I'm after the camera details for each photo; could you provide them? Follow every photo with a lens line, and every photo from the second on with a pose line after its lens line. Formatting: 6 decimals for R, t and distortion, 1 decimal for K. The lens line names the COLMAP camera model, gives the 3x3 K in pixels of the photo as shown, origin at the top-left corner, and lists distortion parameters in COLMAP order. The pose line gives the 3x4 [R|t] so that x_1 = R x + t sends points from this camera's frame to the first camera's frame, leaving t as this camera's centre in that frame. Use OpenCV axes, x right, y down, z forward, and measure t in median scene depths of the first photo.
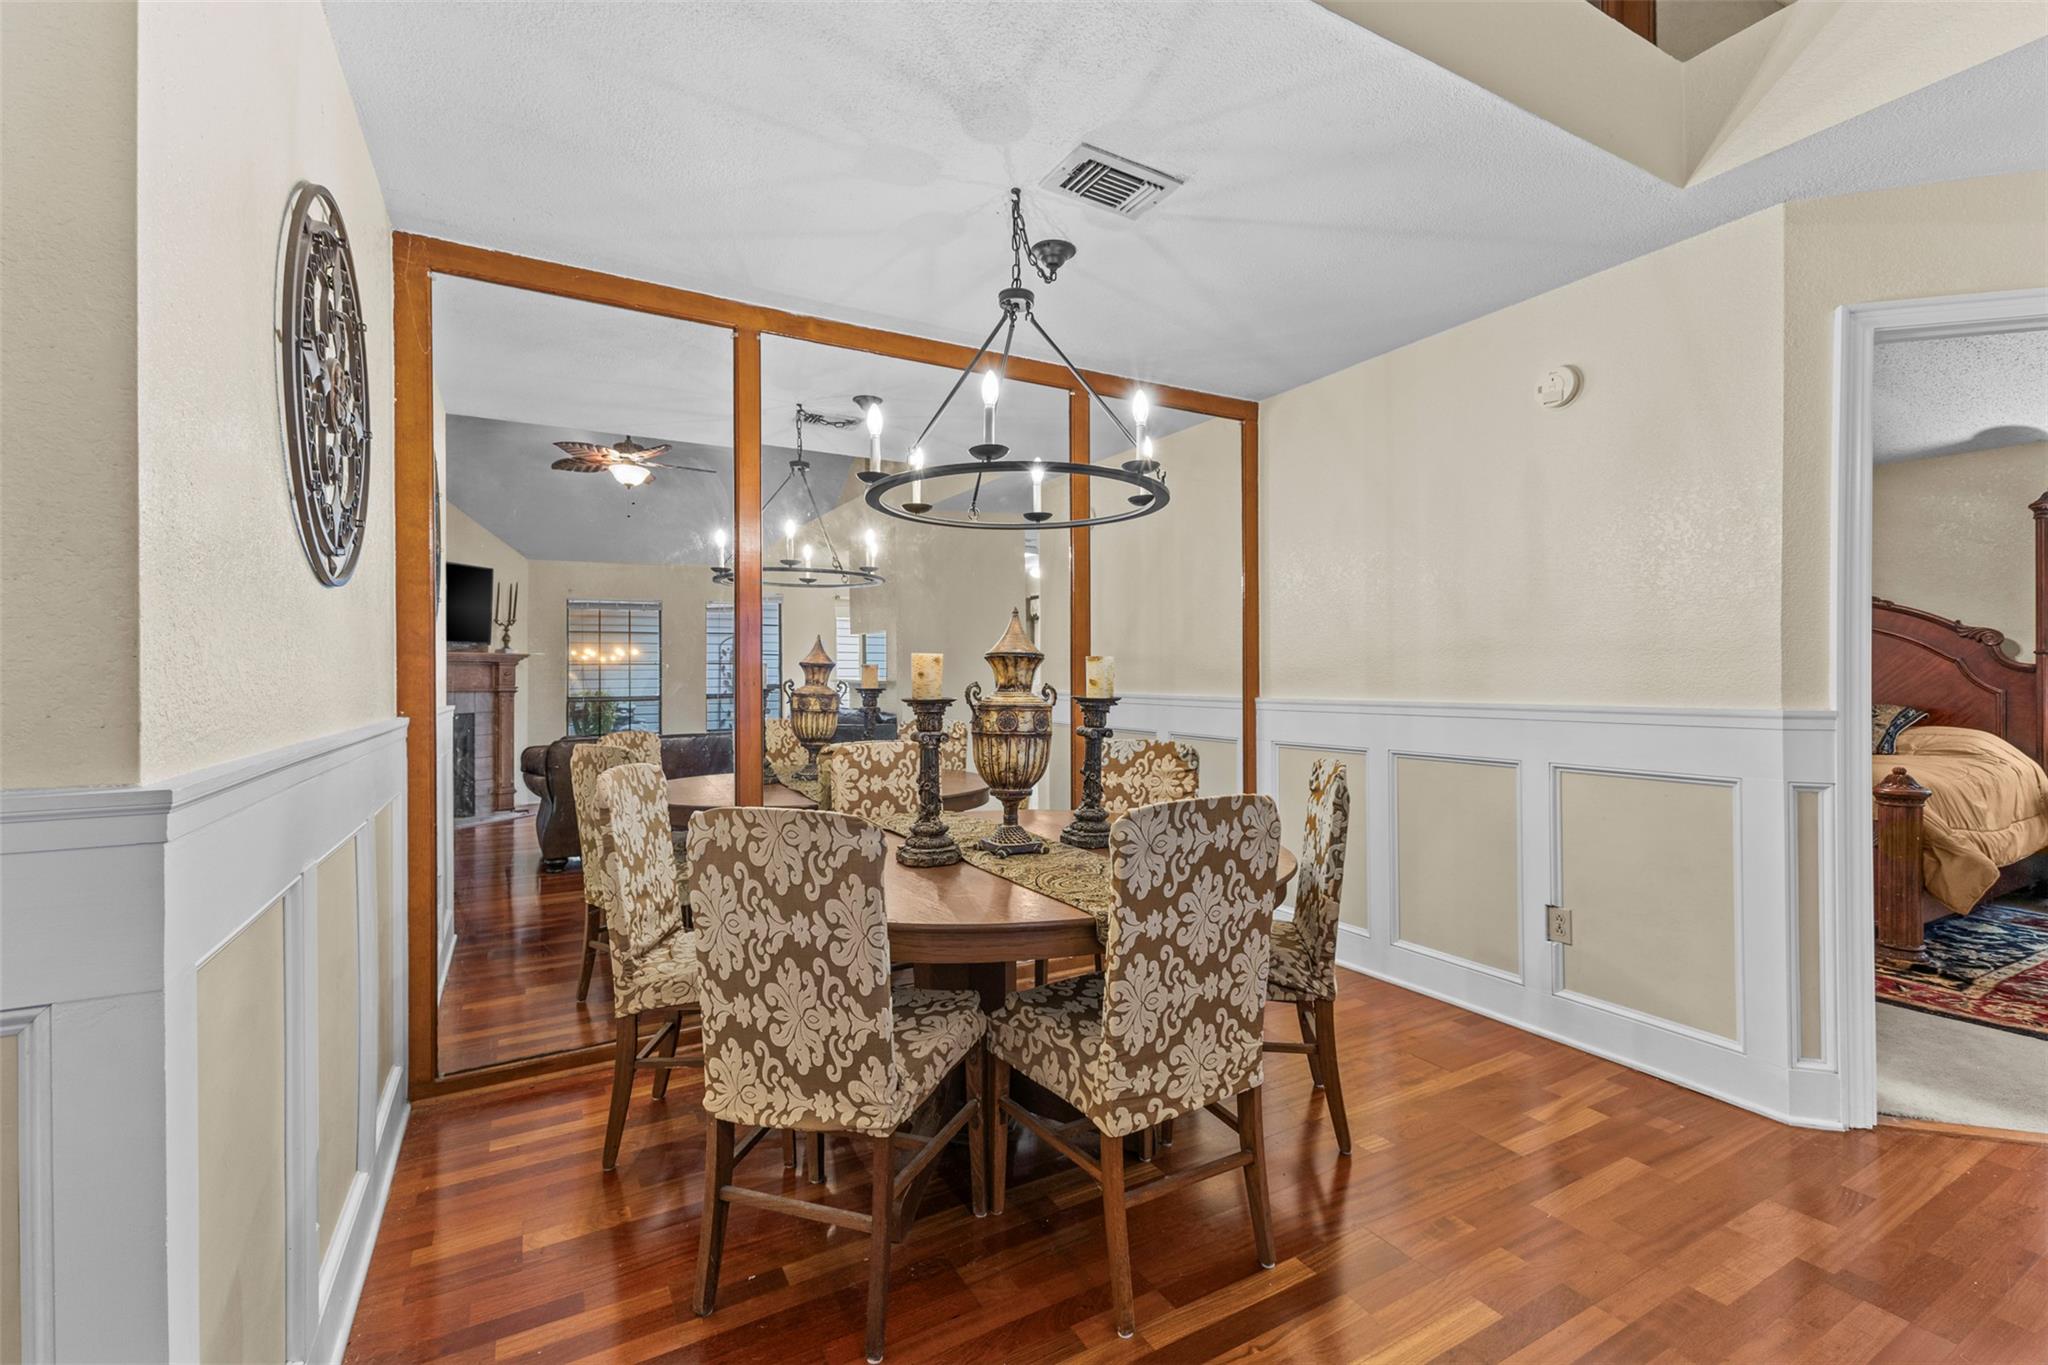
lens RADIAL K [[881.9, 0, 1008.6], [0, 881.9, 678.5], [0, 0, 1]] dist [0.010281, -0.003402]
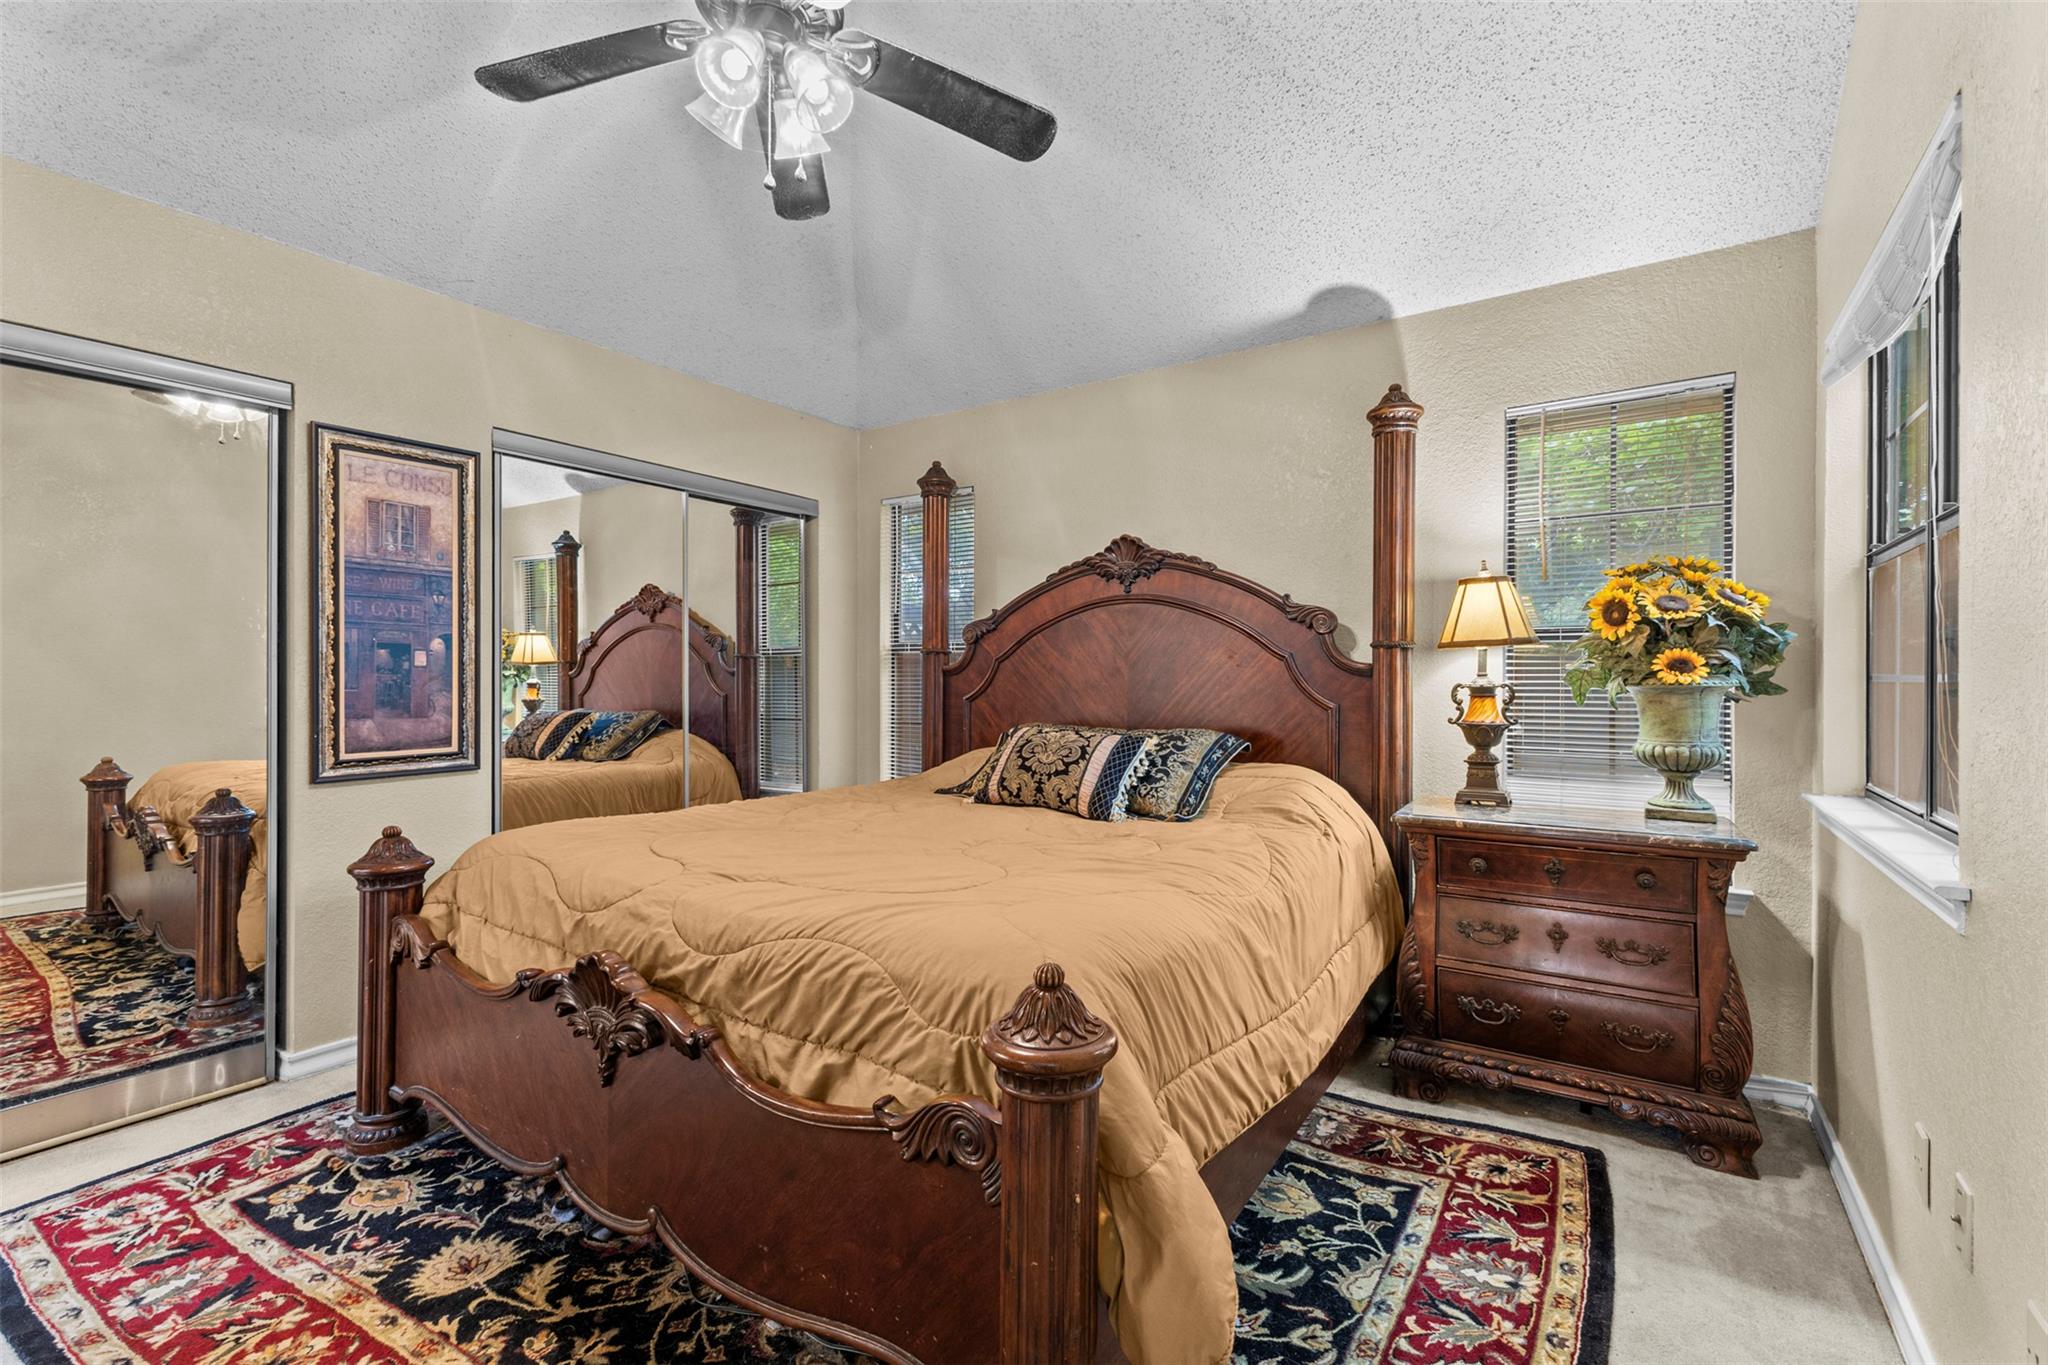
lens RADIAL K [[881.9, 0, 1029.4], [0, 881.9, 686.2], [0, 0, 1]] dist [0.010281, -0.003402]
pose [[0.889429, 0.003160, 0.457063, 0.619779], [-0.005951, 0.999971, 0.004666, -0.001510], [-0.457035, -0.006870, 0.889422, 0.524800]]
